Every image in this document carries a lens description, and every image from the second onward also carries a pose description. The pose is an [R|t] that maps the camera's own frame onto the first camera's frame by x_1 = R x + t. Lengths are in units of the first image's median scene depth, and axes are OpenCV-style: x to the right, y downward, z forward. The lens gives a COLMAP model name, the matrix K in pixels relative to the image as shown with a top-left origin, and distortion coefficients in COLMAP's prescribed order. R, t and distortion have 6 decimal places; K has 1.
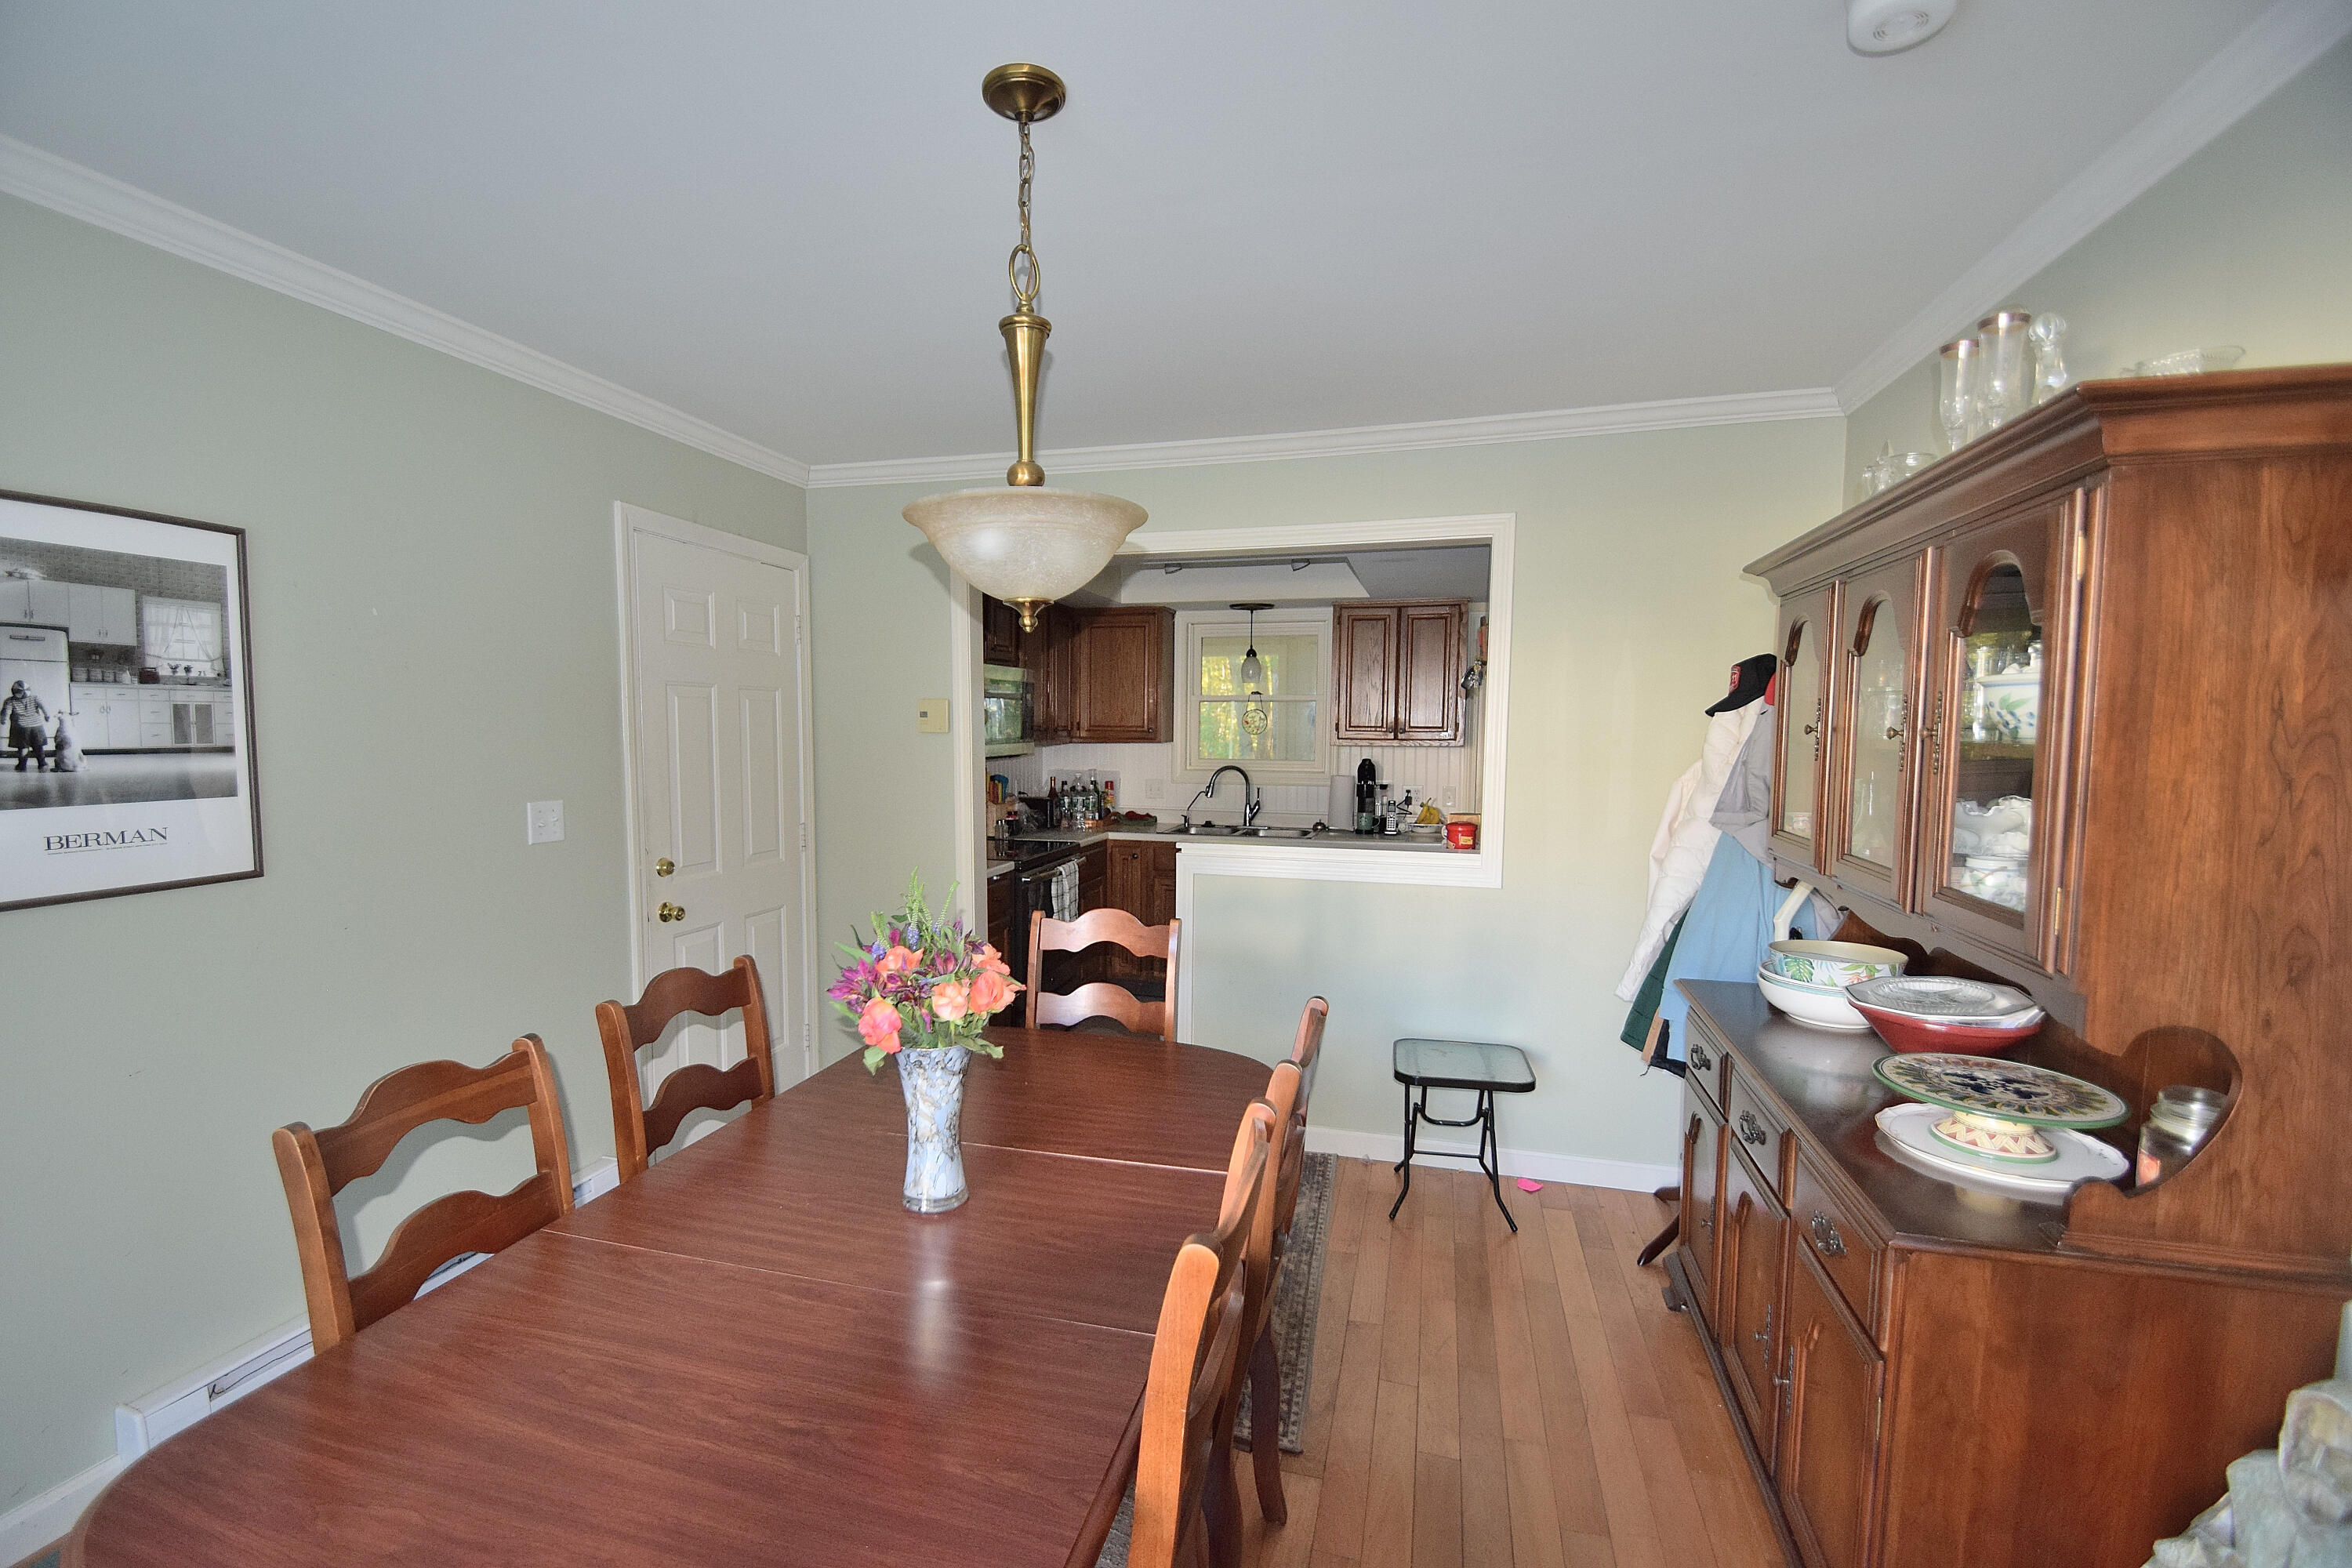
lens RADIAL K [[1036.8, 0, 1161.2], [0, 1036.8, 794.5], [0, 0, 1]] dist [0.024261, -0.015019]
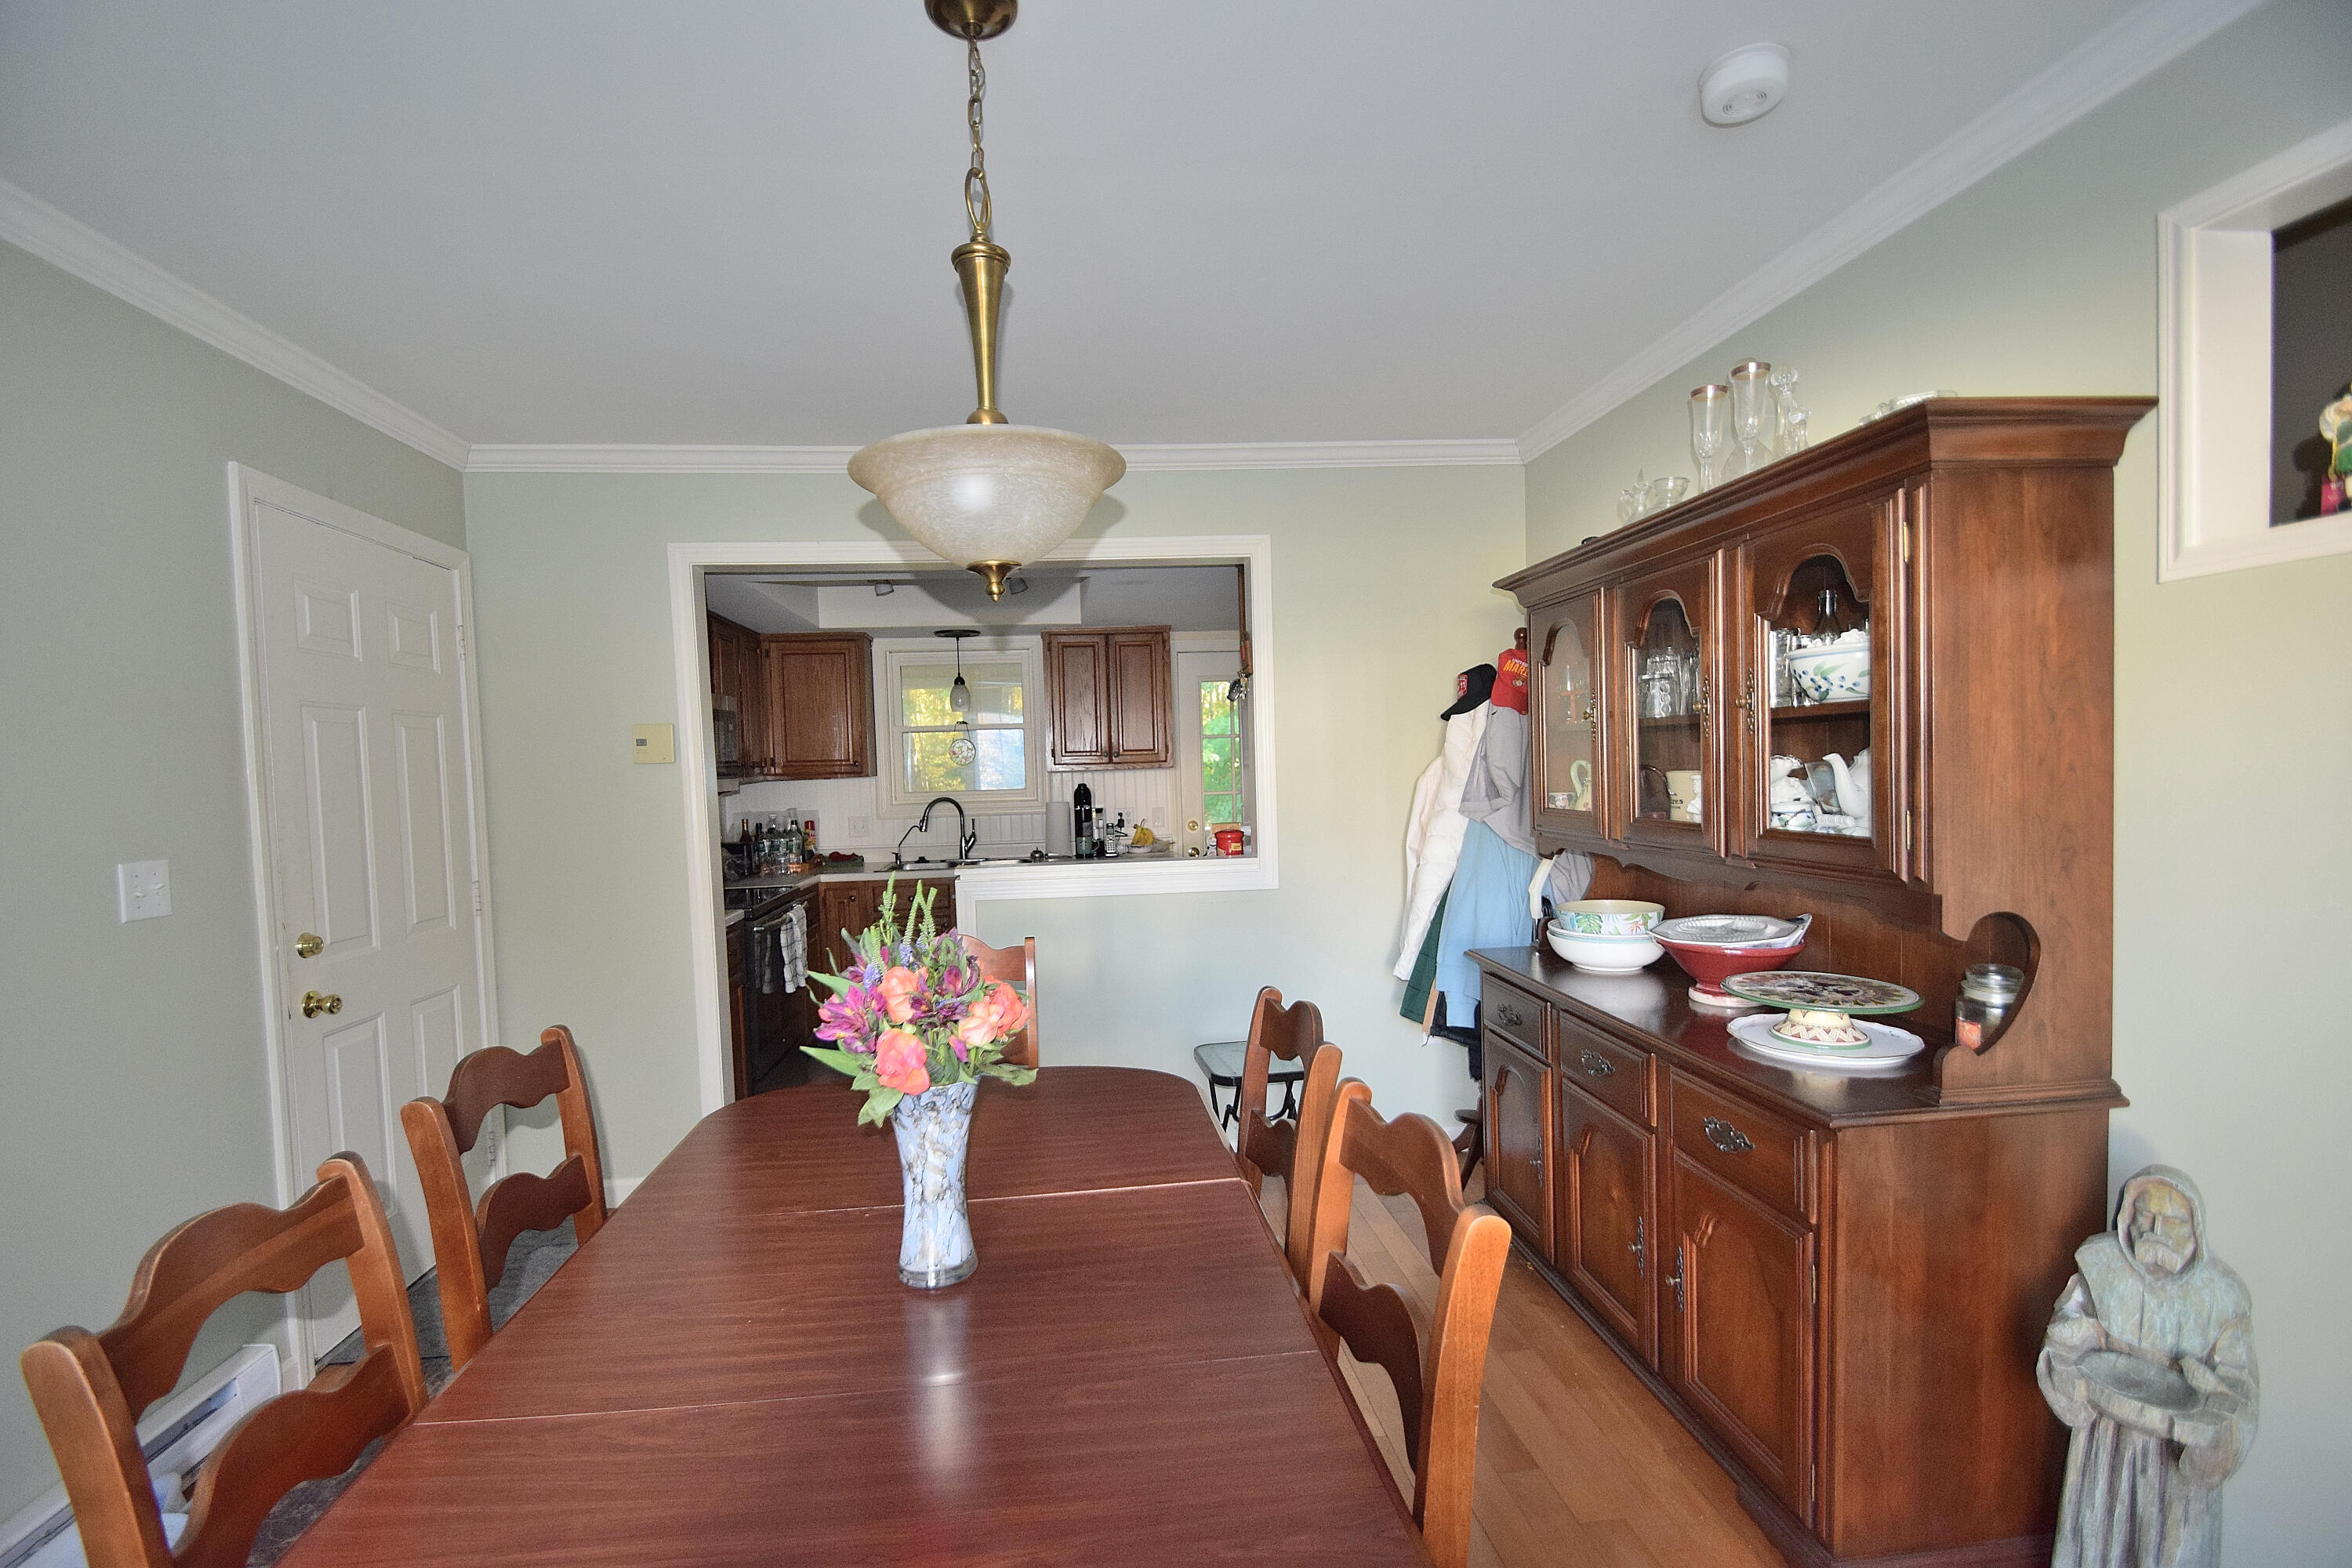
lens RADIAL K [[1025.7, 0, 1148.0], [0, 1025.7, 797.3], [0, 0, 1]] dist [0.031461, -0.023985]
pose [[0.933374, -0.046558, 0.355874, -0.193536], [0.061510, 0.997631, -0.030810, 0.026569], [-0.353596, 0.050647, 0.934026, 0.085280]]
